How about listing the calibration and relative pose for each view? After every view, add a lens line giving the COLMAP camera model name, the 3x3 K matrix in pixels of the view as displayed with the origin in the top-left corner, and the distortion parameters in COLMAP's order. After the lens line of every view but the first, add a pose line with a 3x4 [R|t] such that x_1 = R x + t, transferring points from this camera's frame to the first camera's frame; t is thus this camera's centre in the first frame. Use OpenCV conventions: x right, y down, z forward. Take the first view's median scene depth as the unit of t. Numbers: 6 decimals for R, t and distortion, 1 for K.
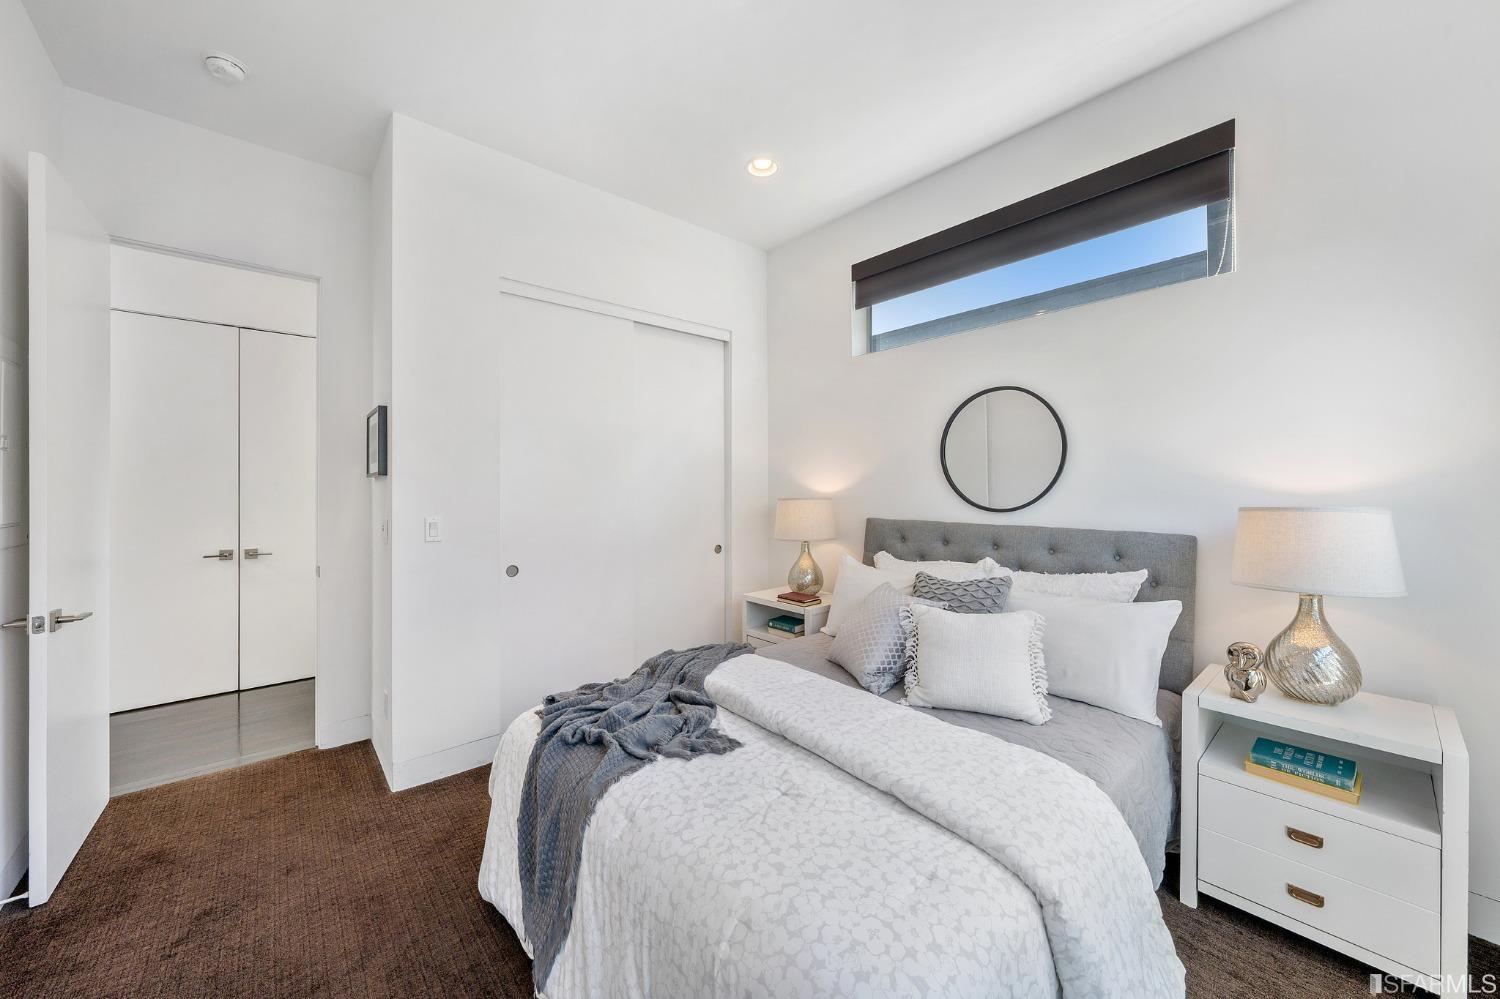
lens RADIAL K [[564.0, 0, 754.5], [0, 564.0, 487.2], [0, 0, 1]] dist [-0.000631, -0.000155]
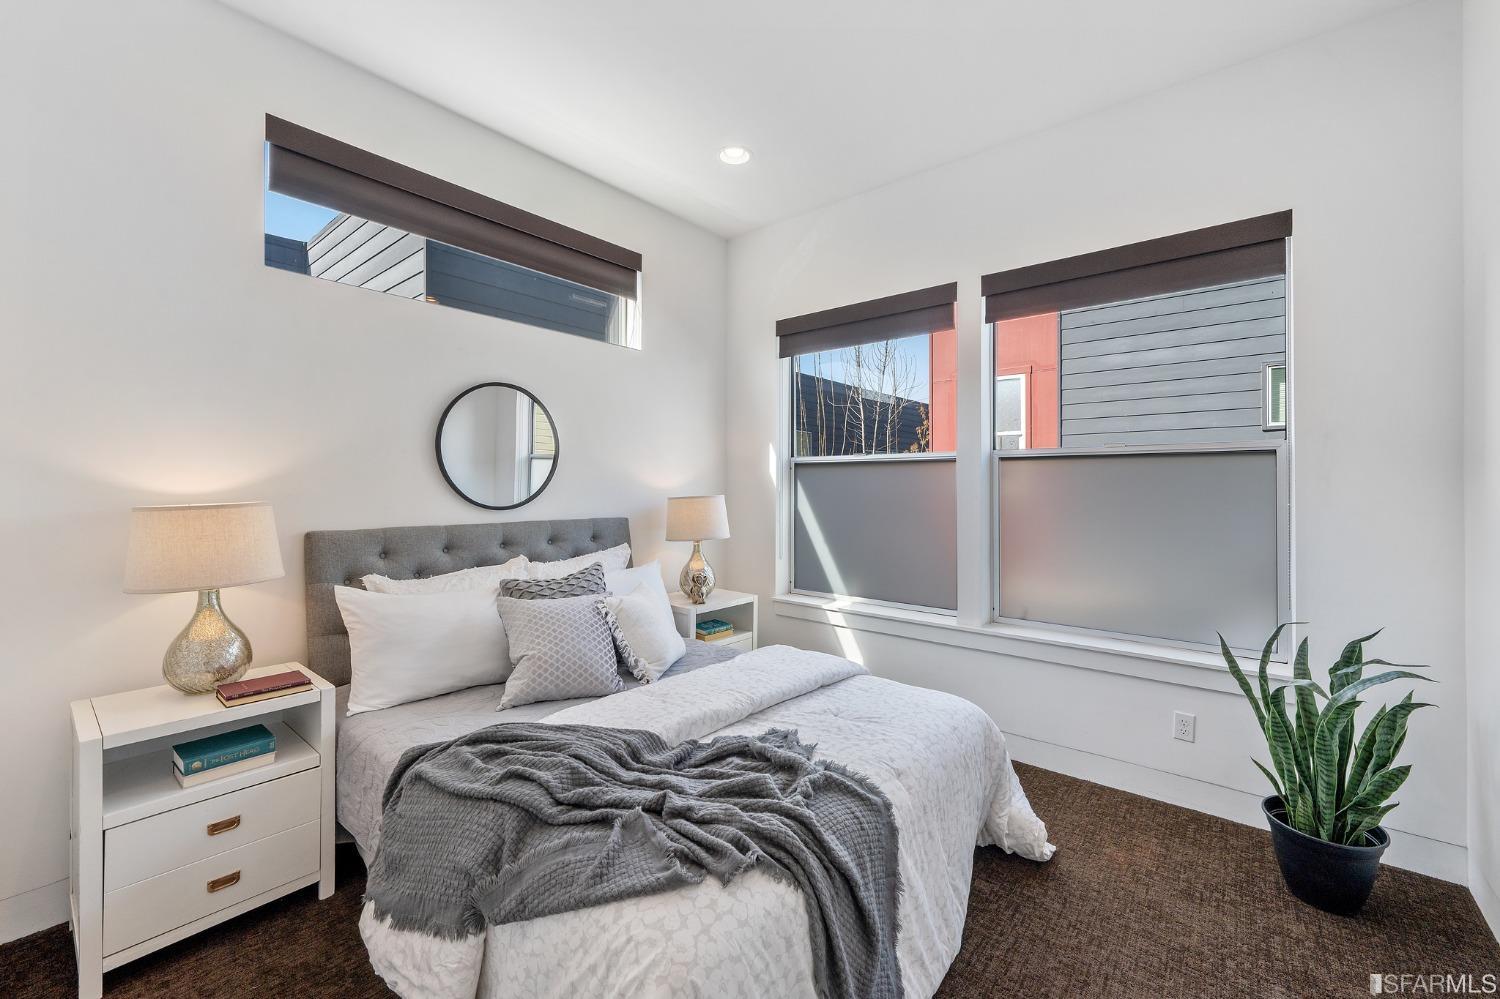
lens RADIAL K [[598.9, 0, 748.5], [0, 598.9, 485.1], [0, 0, 1]] dist [-0.001495, 0.000443]
pose [[-0.122817, -0.011039, 0.992368, -0.699047], [-0.005616, 0.999930, 0.010428, -0.015828], [-0.992413, -0.004292, -0.122870, 0.714123]]
